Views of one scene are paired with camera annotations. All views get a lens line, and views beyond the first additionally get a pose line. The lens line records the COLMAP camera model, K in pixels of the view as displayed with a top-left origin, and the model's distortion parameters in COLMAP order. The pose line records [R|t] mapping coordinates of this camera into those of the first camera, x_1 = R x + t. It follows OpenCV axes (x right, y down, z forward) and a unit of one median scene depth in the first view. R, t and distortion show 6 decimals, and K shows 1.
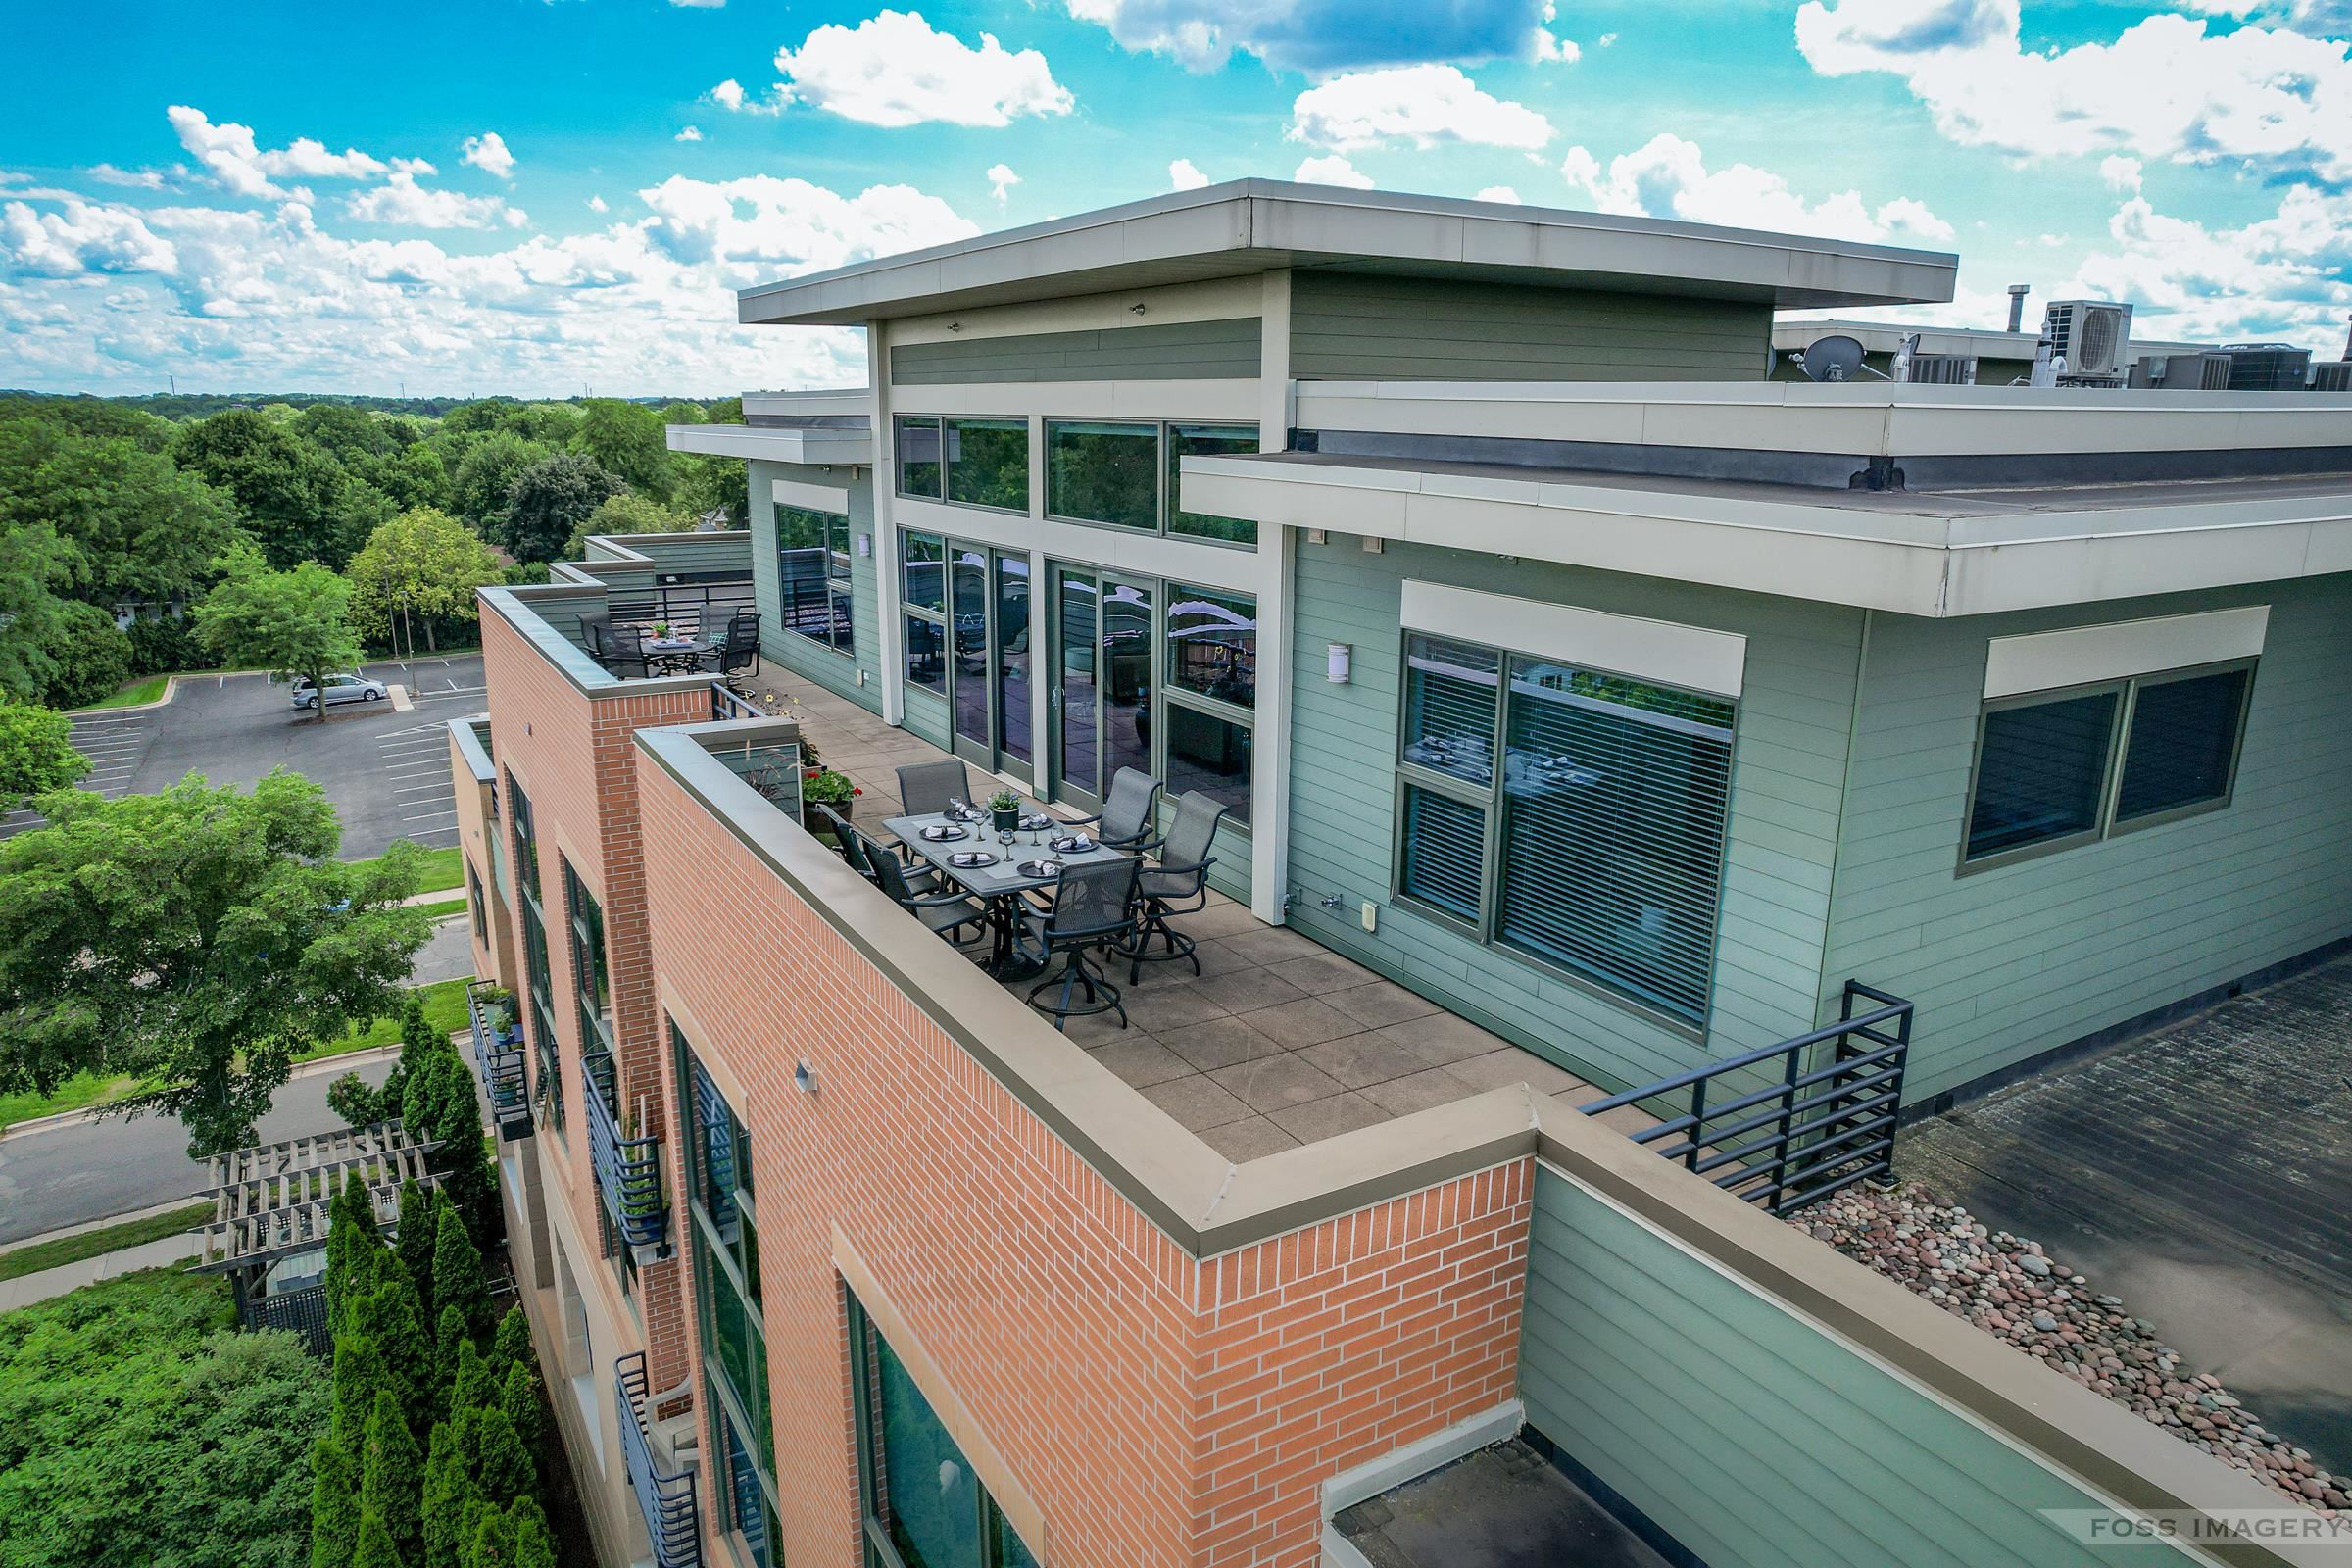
lens RADIAL K [[1494.0, 0, 1181.0], [0, 1494.0, 786.0], [0, 0, 1]] dist [-0.075358, 0.069830]
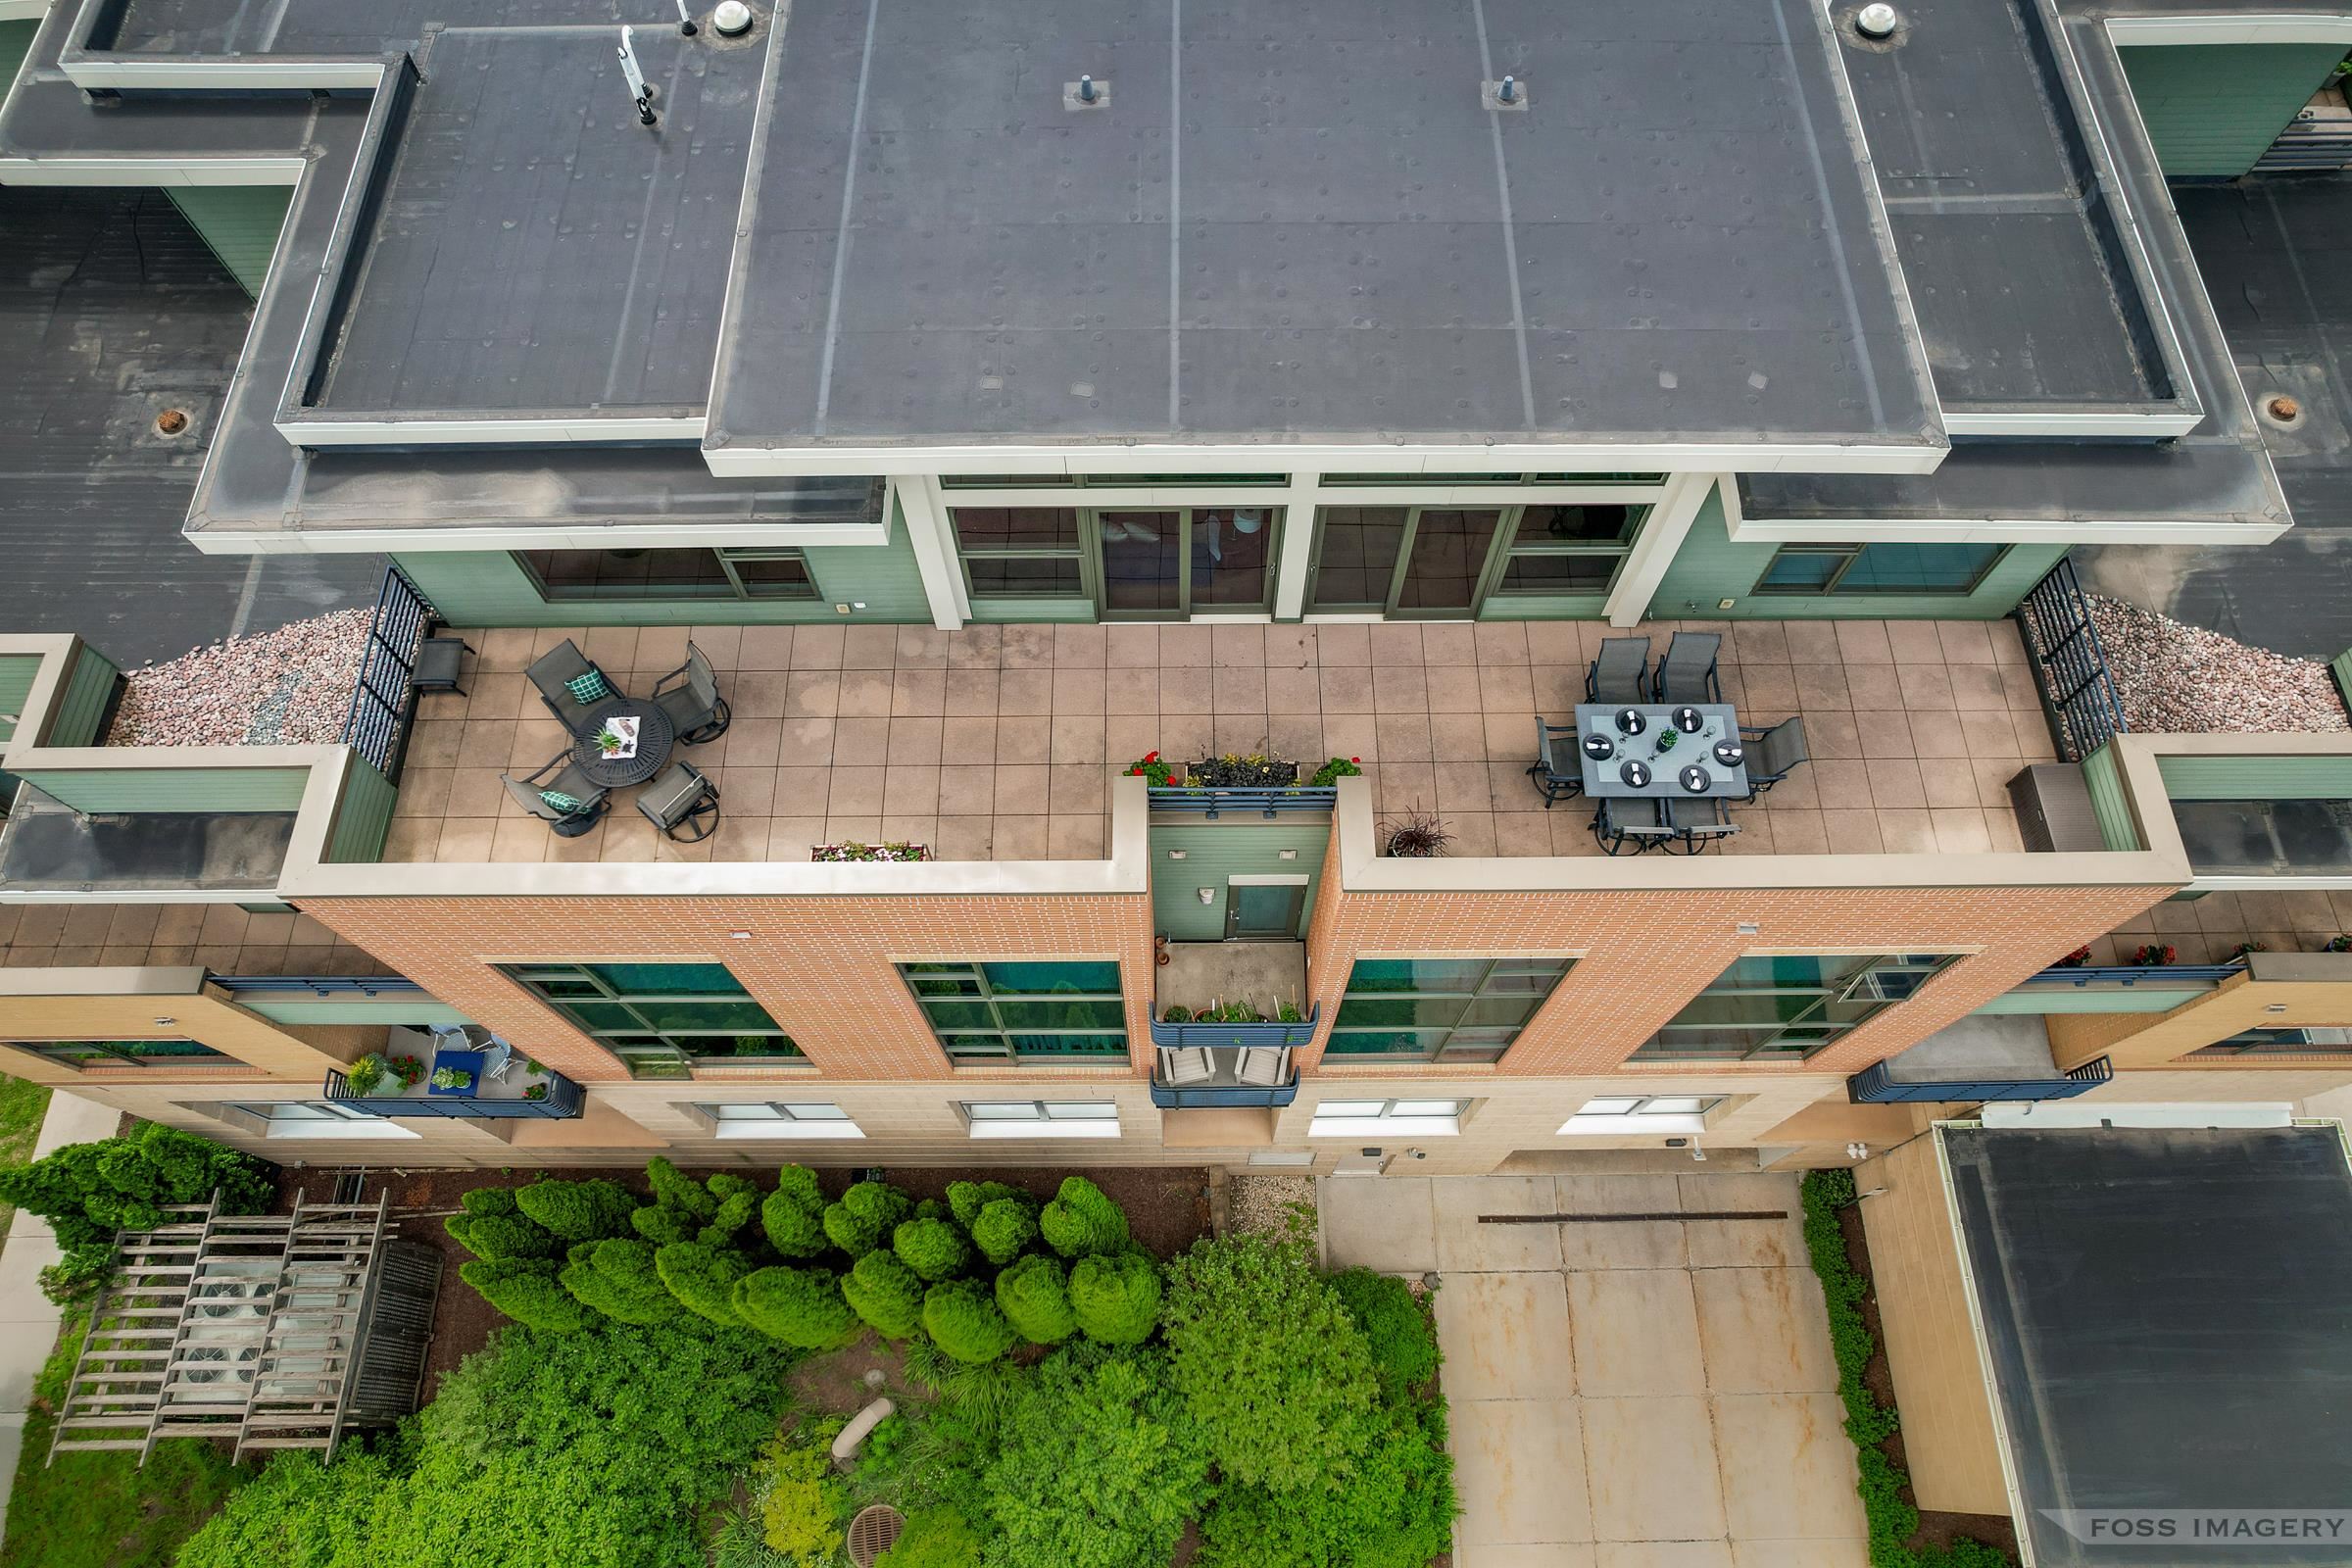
lens RADIAL K [[1494.0, 0, 1181.0], [0, 1494.0, 786.0], [0, 0, 1]] dist [-0.075358, 0.069830]
pose [[0.511609, -0.779945, 0.360474, -0.974440], [0.215288, 0.522517, 0.825001, -1.346661], [-0.831810, -0.344472, 0.435238, 0.686722]]
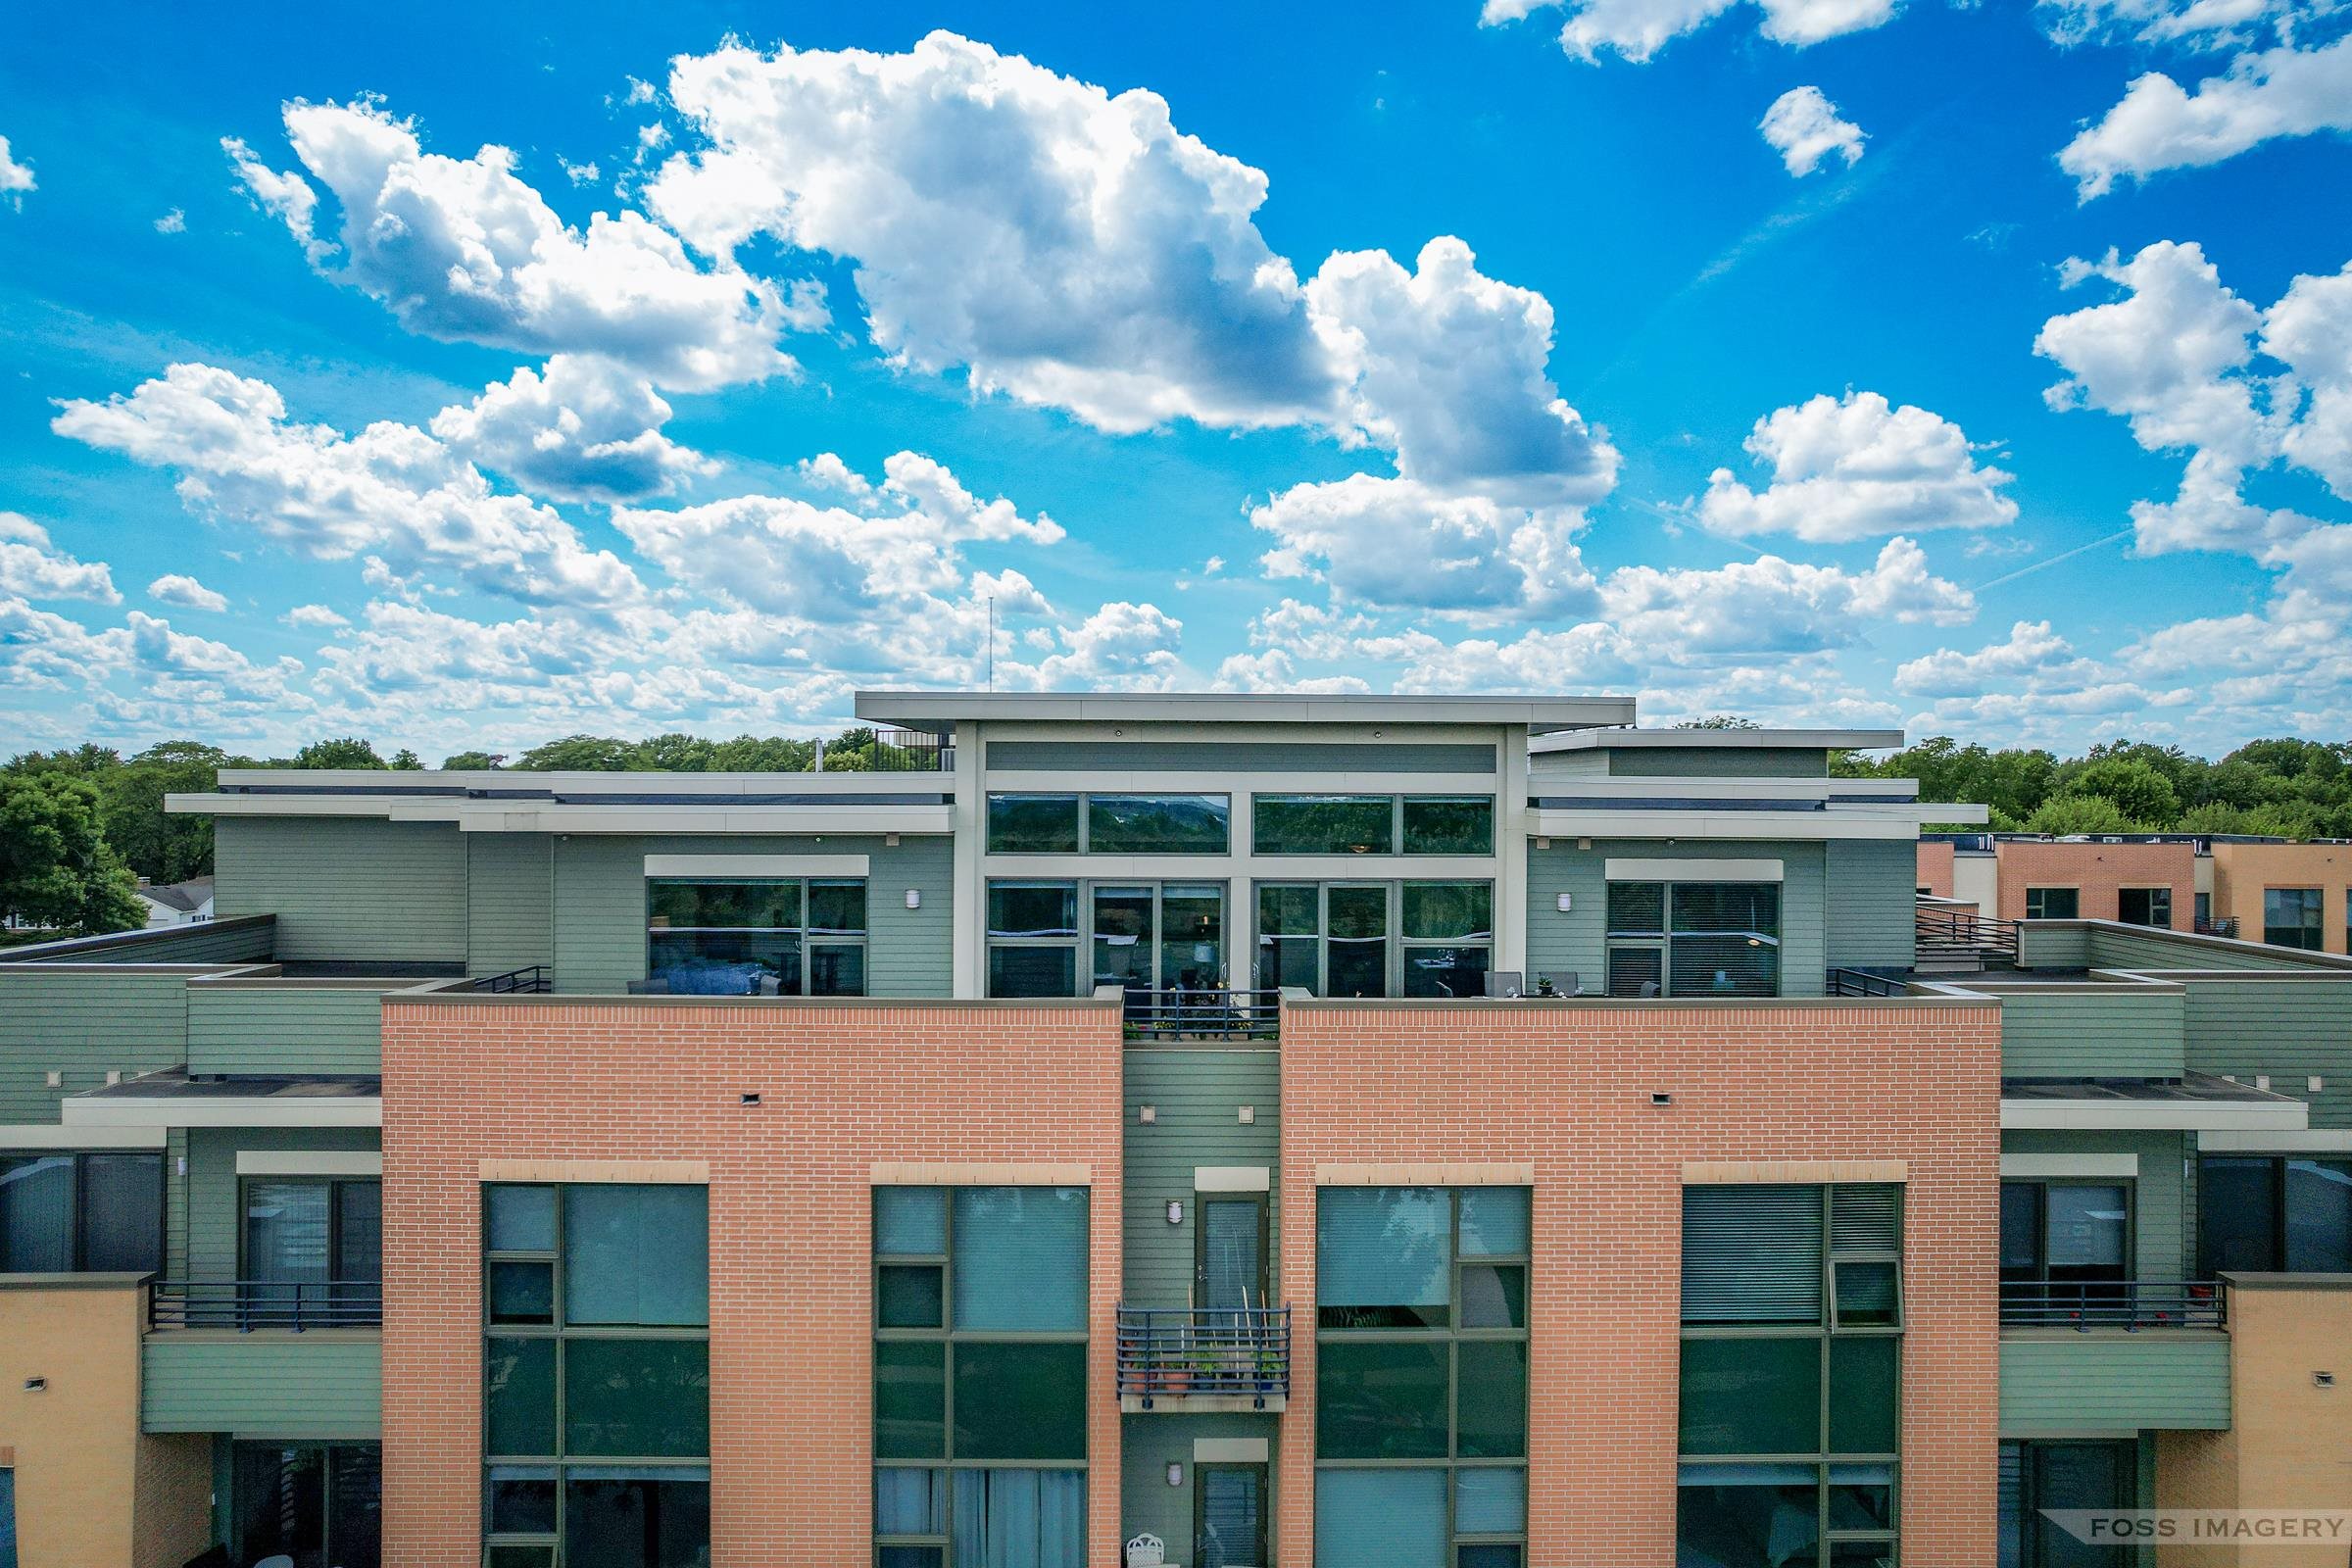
lens RADIAL K [[1494.0, 0, 1181.0], [0, 1494.0, 786.0], [0, 0, 1]] dist [-0.075358, 0.069830]
pose [[0.505102, -0.008638, 0.863016, -2.011236], [0.212354, 0.970453, -0.114572, -0.113401], [-0.836527, 0.241135, 0.492012, 0.341418]]
